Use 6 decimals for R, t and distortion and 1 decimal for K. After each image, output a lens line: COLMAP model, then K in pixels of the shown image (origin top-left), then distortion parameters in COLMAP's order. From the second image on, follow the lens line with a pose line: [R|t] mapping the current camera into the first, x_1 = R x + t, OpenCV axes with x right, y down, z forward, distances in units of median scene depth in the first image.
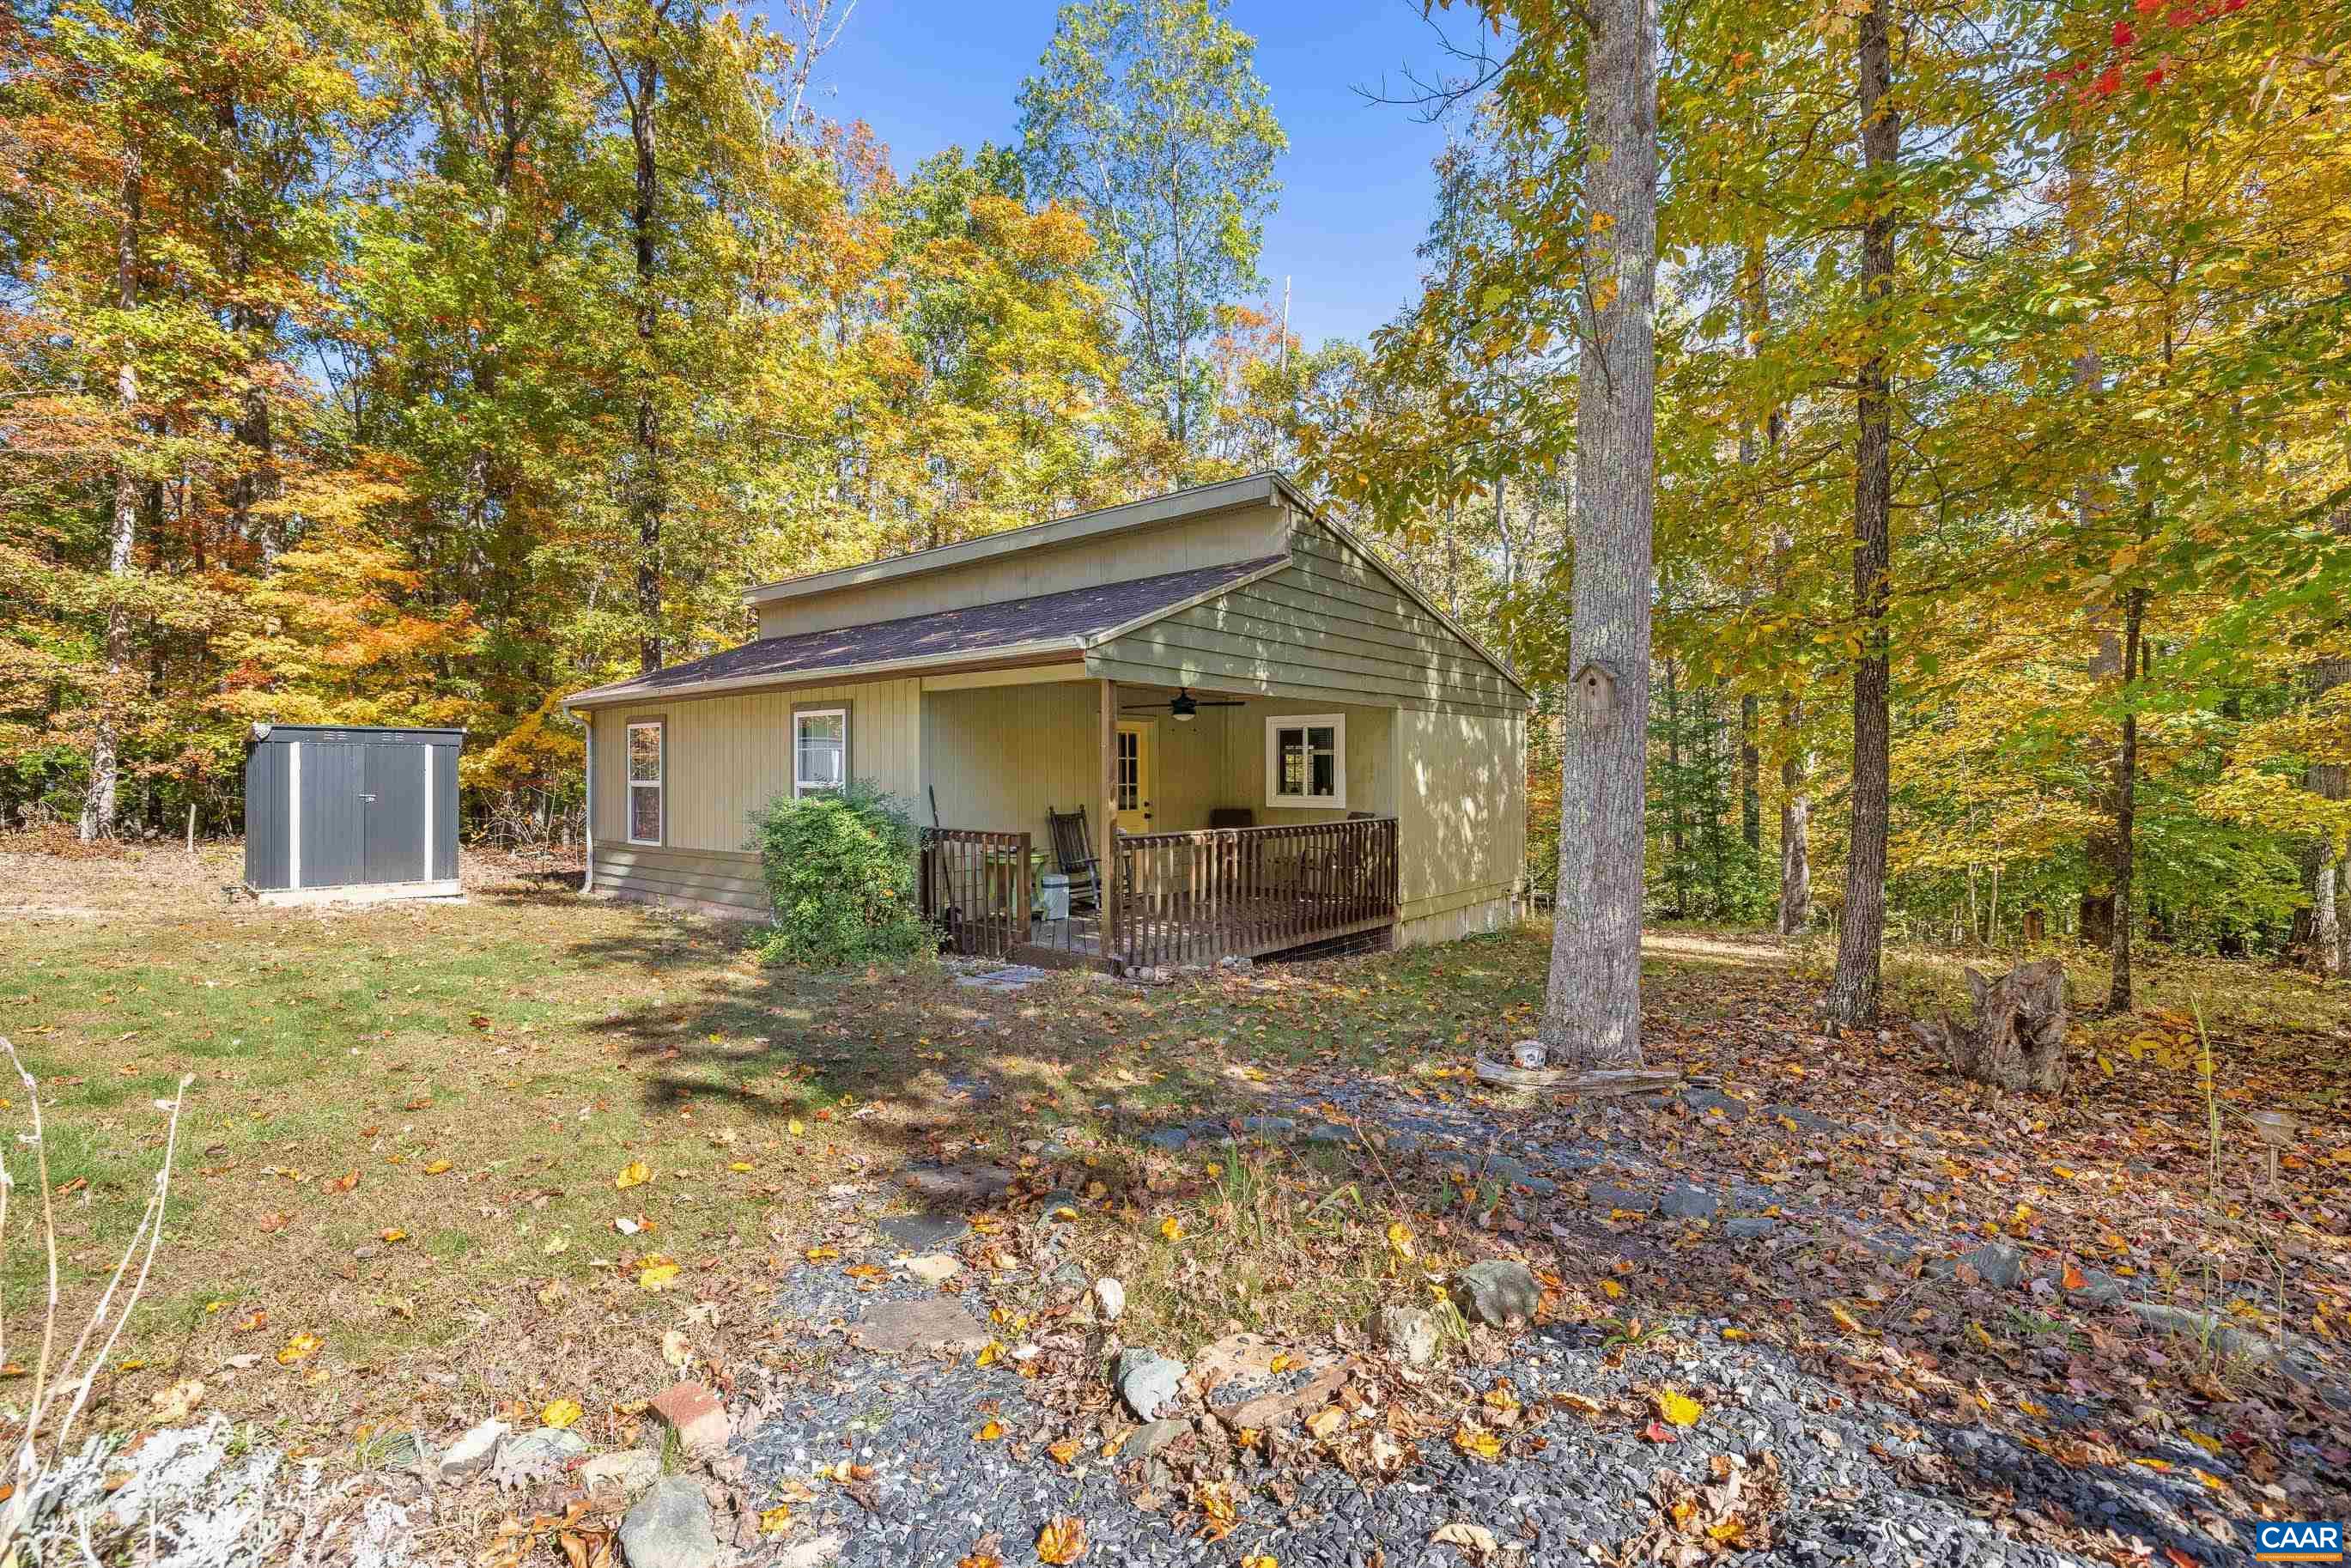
lens RADIAL K [[1079.2, 0, 1176.8], [0, 1079.2, 780.7], [0, 0, 1]] dist [-0.003453, -0.000346]
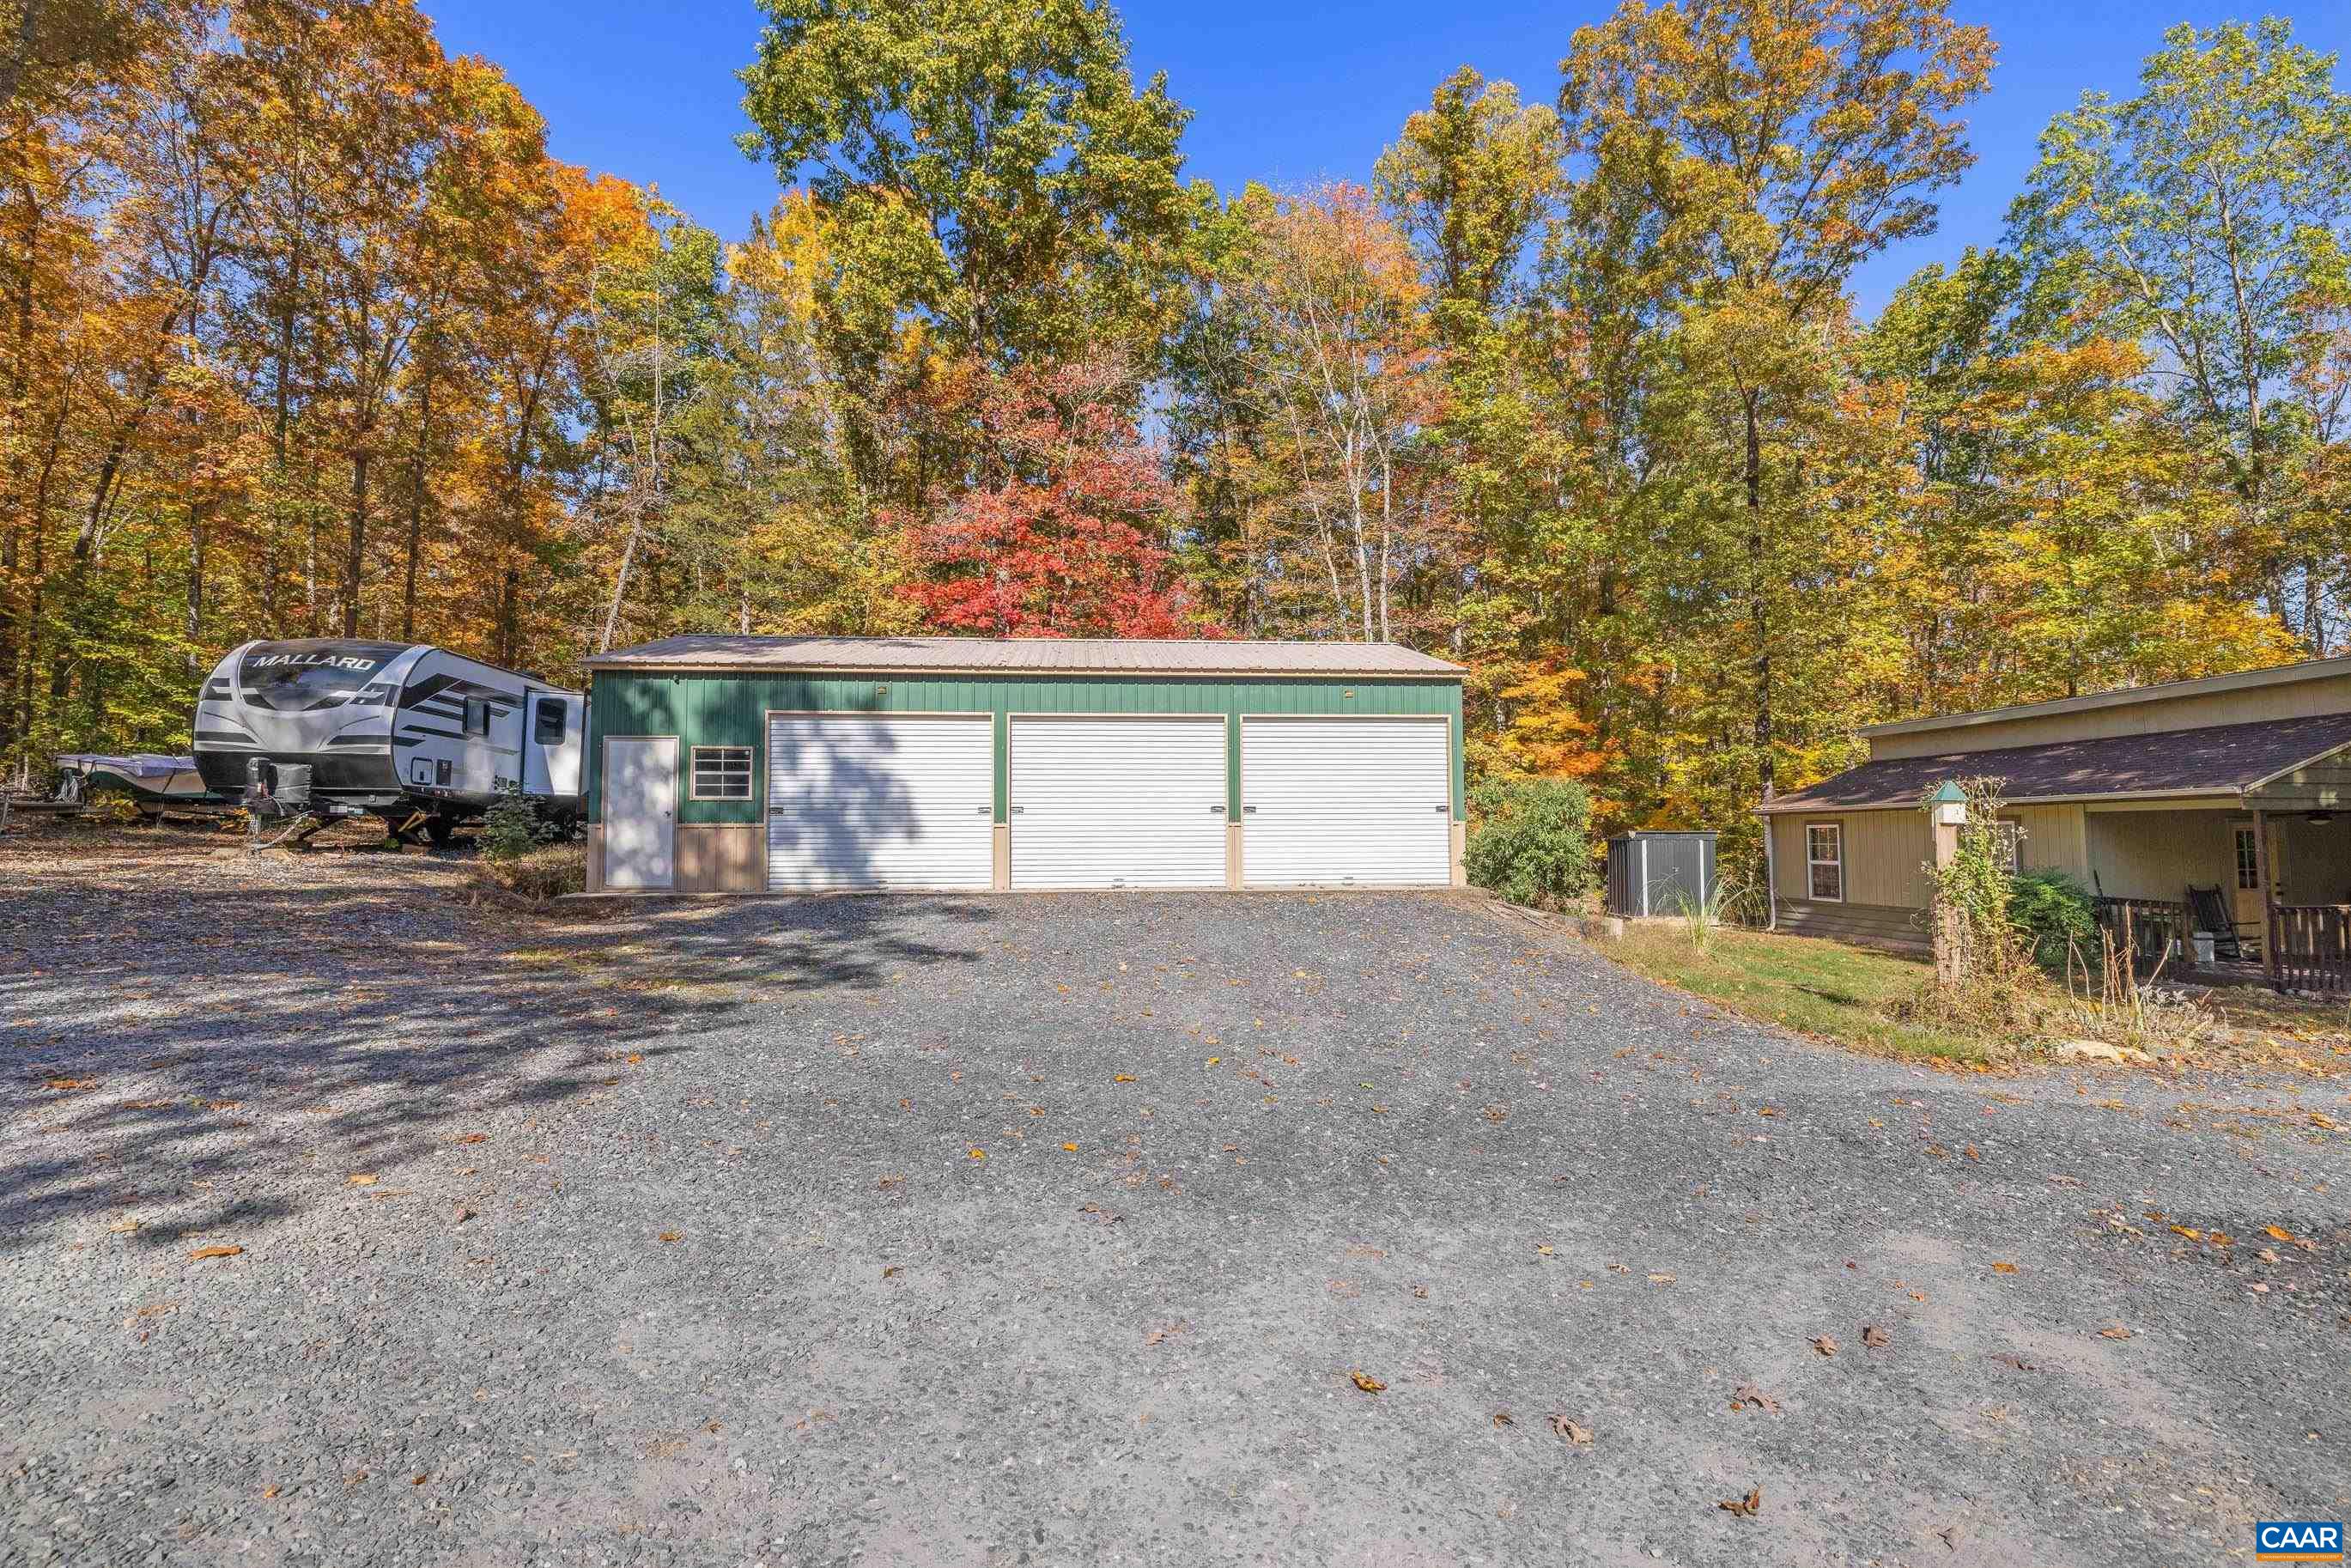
lens RADIAL K [[1079.2, 0, 1170.3], [0, 1079.2, 769.5], [0, 0, 1]] dist [-0.003453, -0.000346]
pose [[0.708451, -0.047519, -0.704158, -0.049856], [-0.001156, 0.997651, -0.068488, -0.023844], [0.705759, 0.049334, 0.706732, -0.794514]]
